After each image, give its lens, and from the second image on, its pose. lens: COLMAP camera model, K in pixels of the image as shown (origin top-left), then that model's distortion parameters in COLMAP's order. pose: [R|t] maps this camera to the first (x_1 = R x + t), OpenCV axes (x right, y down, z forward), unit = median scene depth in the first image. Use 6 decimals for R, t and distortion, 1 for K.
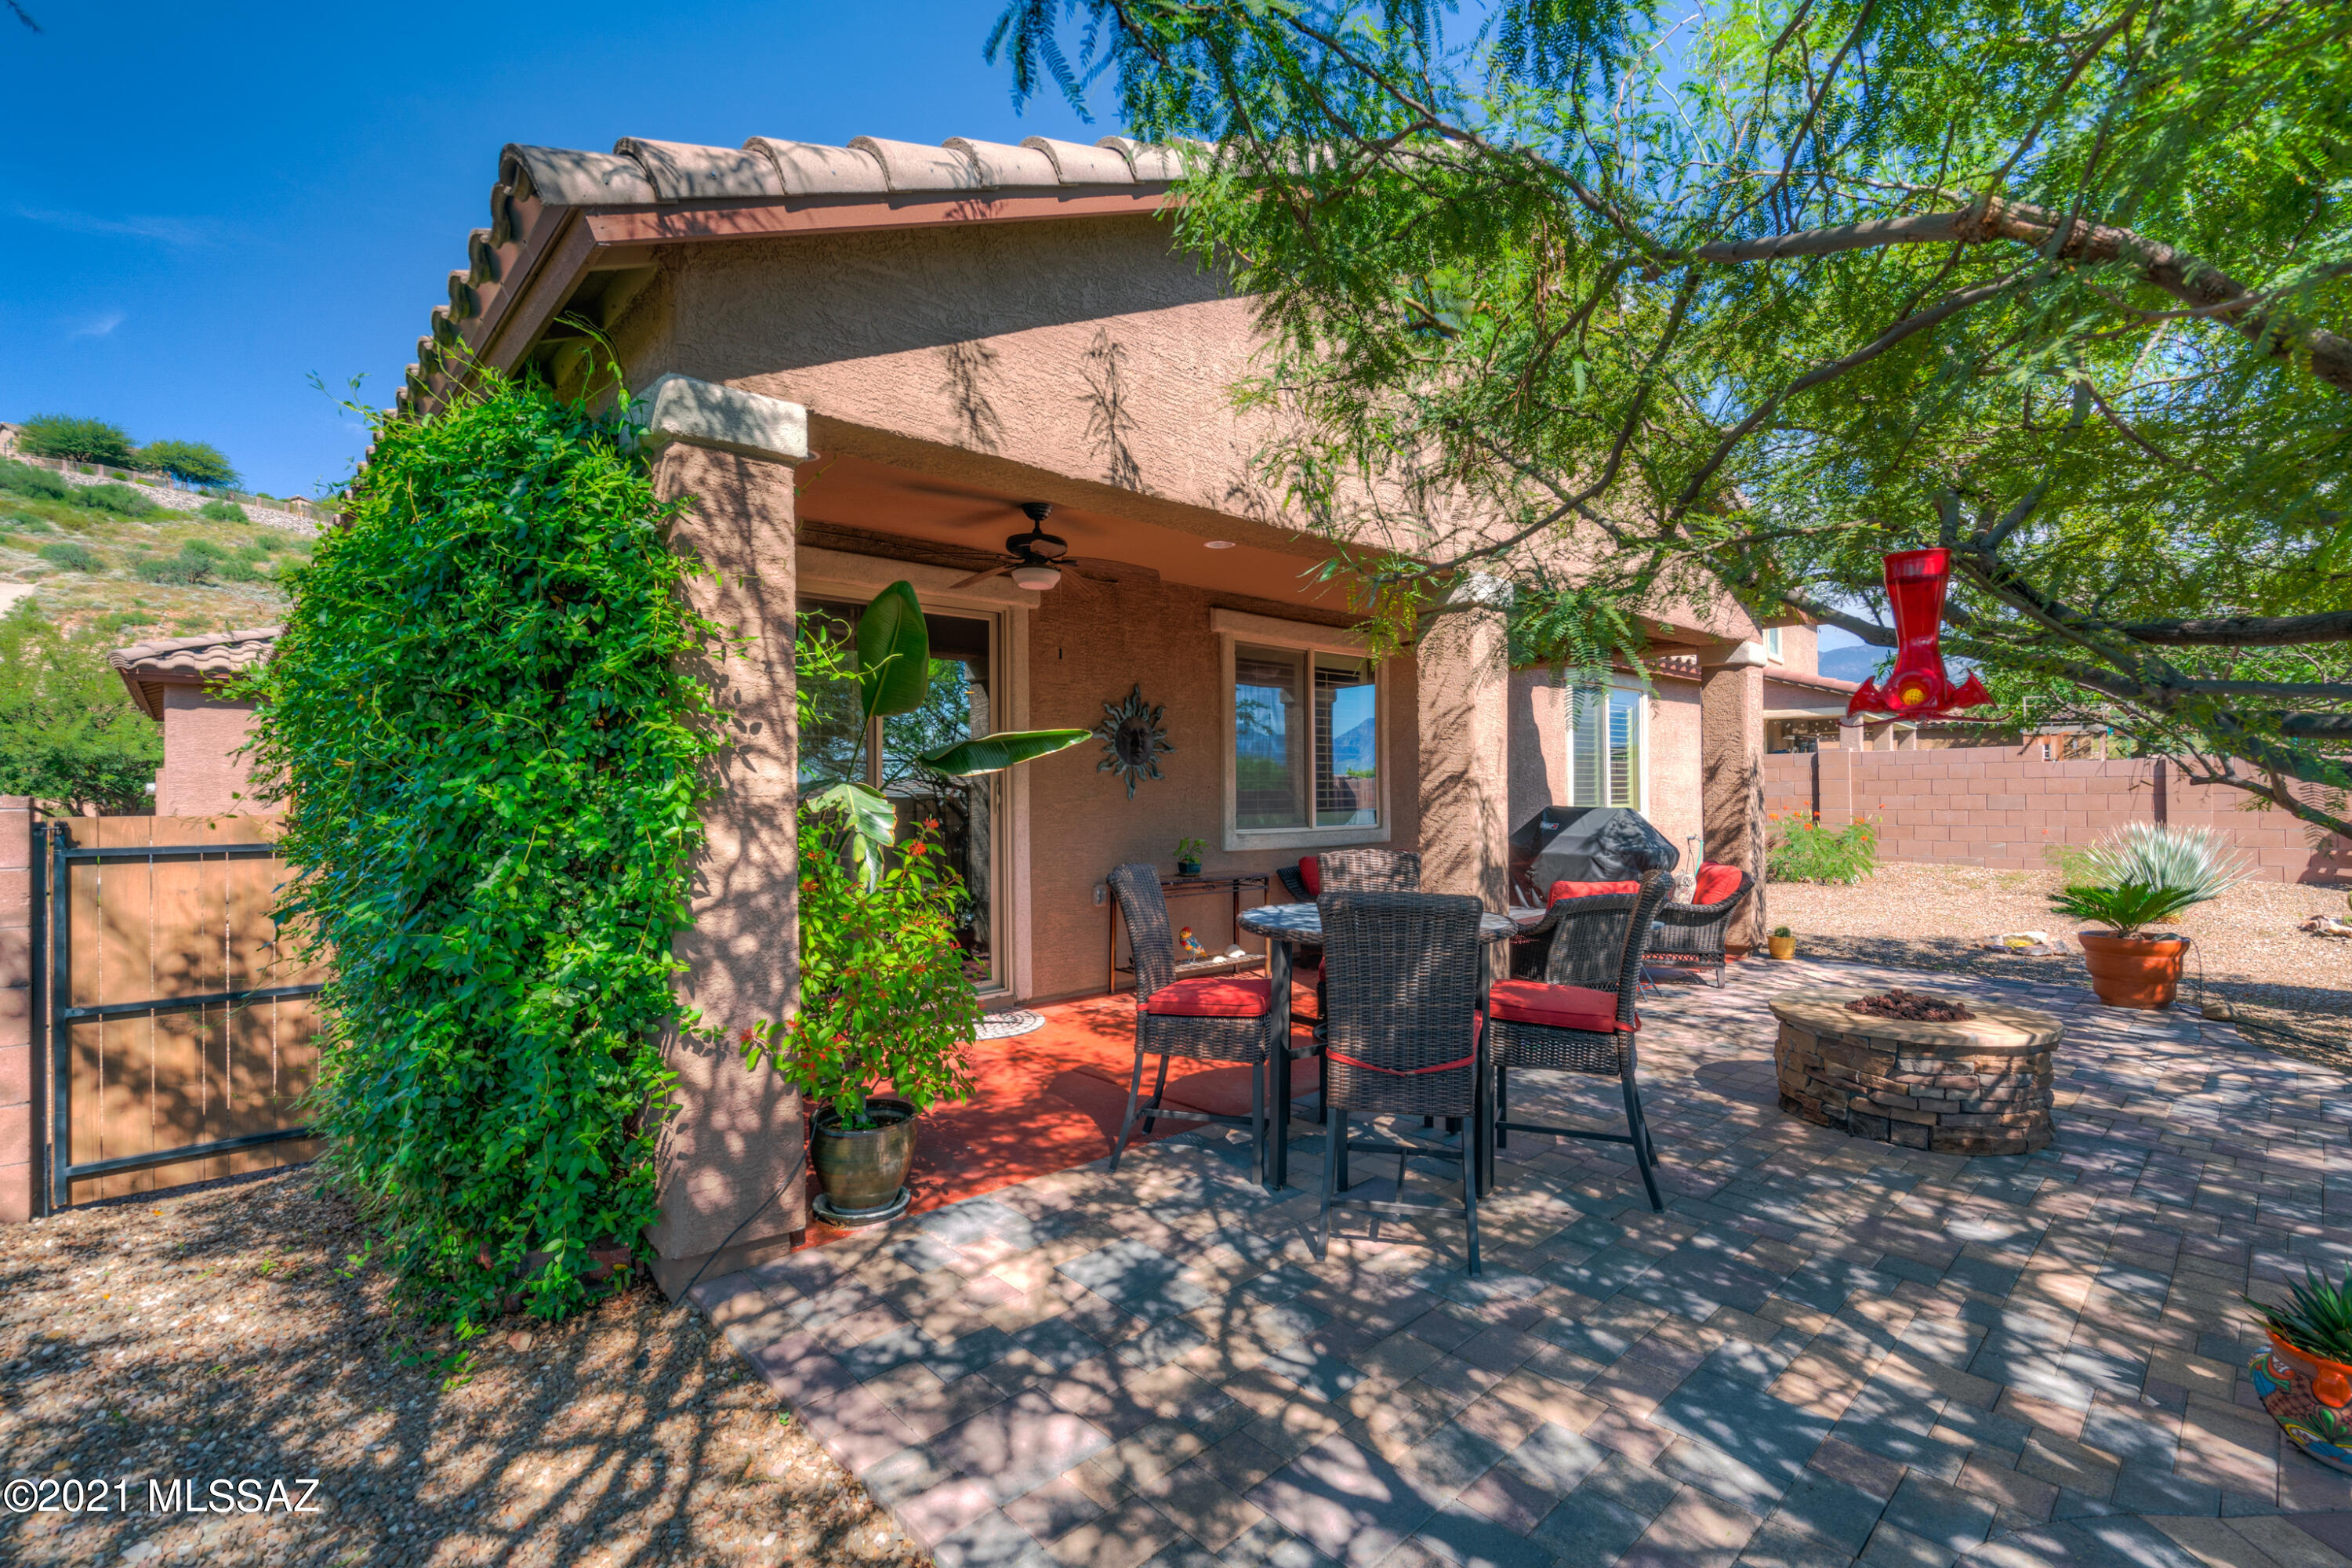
lens RADIAL K [[1072.5, 0, 1162.5], [0, 1072.5, 798.7], [0, 0, 1]] dist [-0.010767, 0.005086]
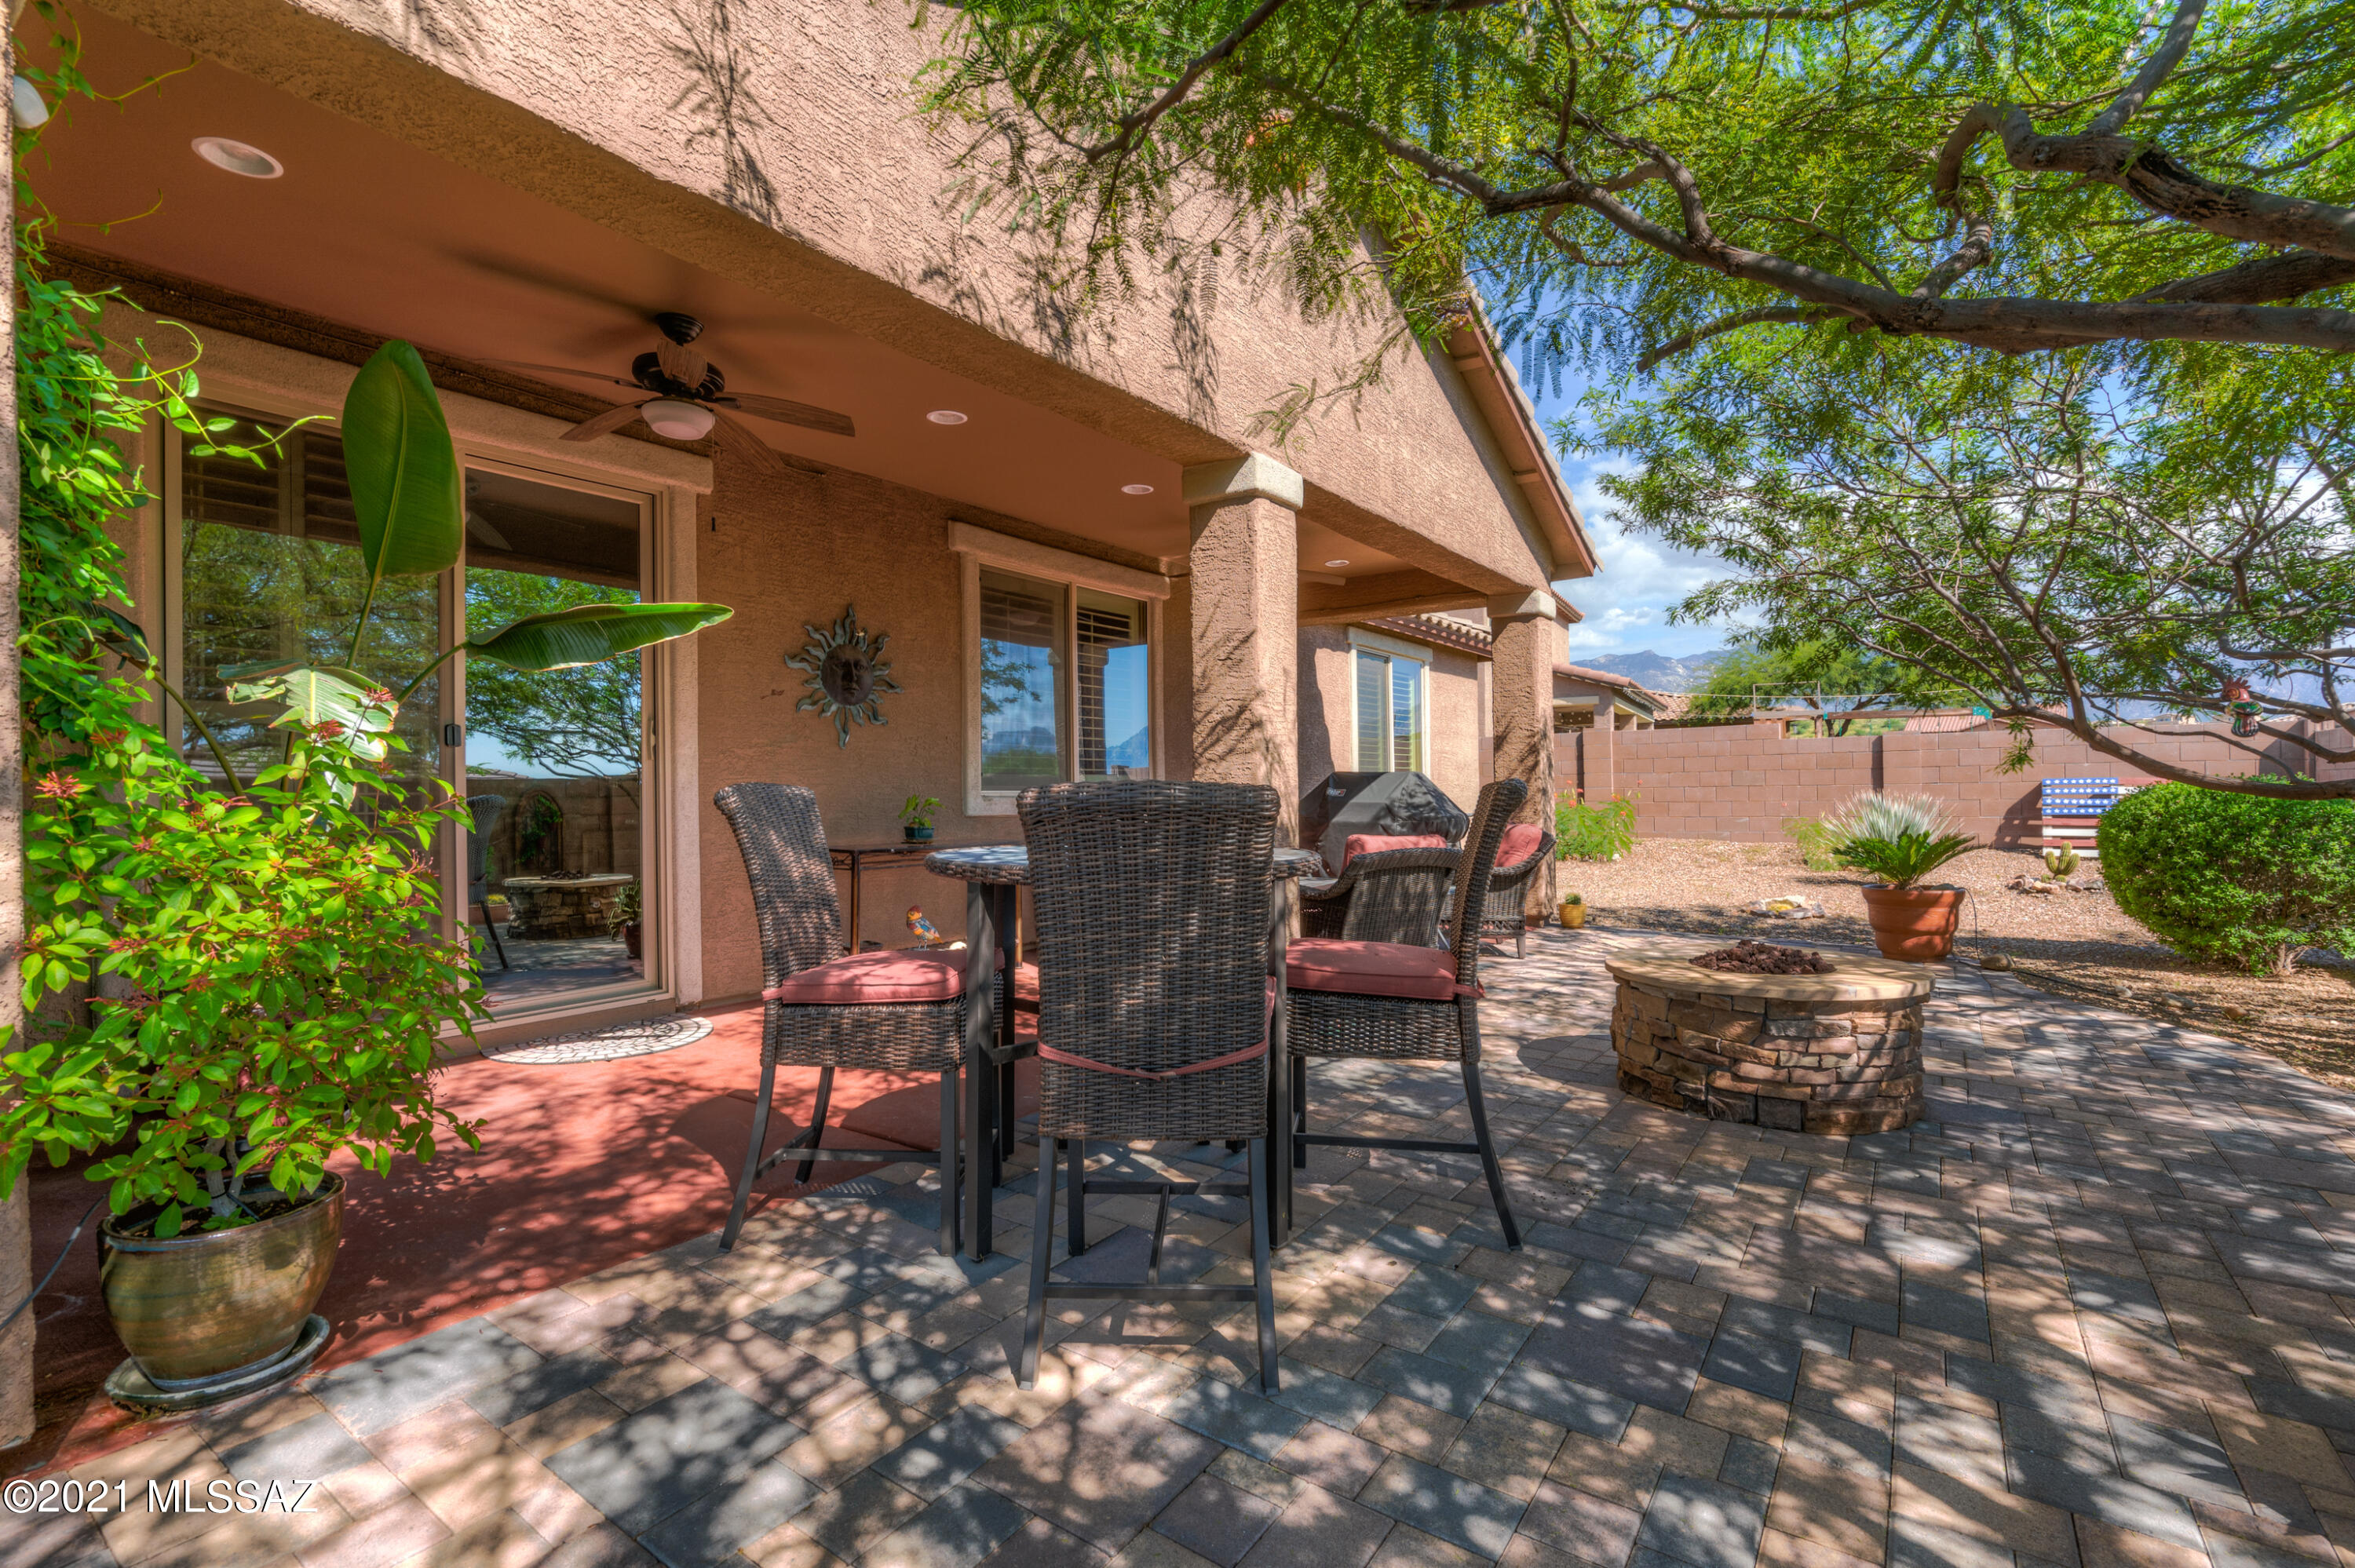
lens RADIAL K [[1073.7, 0, 1175.1], [0, 1073.7, 778.6], [0, 0, 1]] dist [-0.010767, 0.005086]
pose [[0.978307, -0.000794, 0.207159, 0.074689], [0.005072, 0.999785, -0.020123, 0.064377], [-0.207098, 0.020737, 0.978100, 0.272151]]
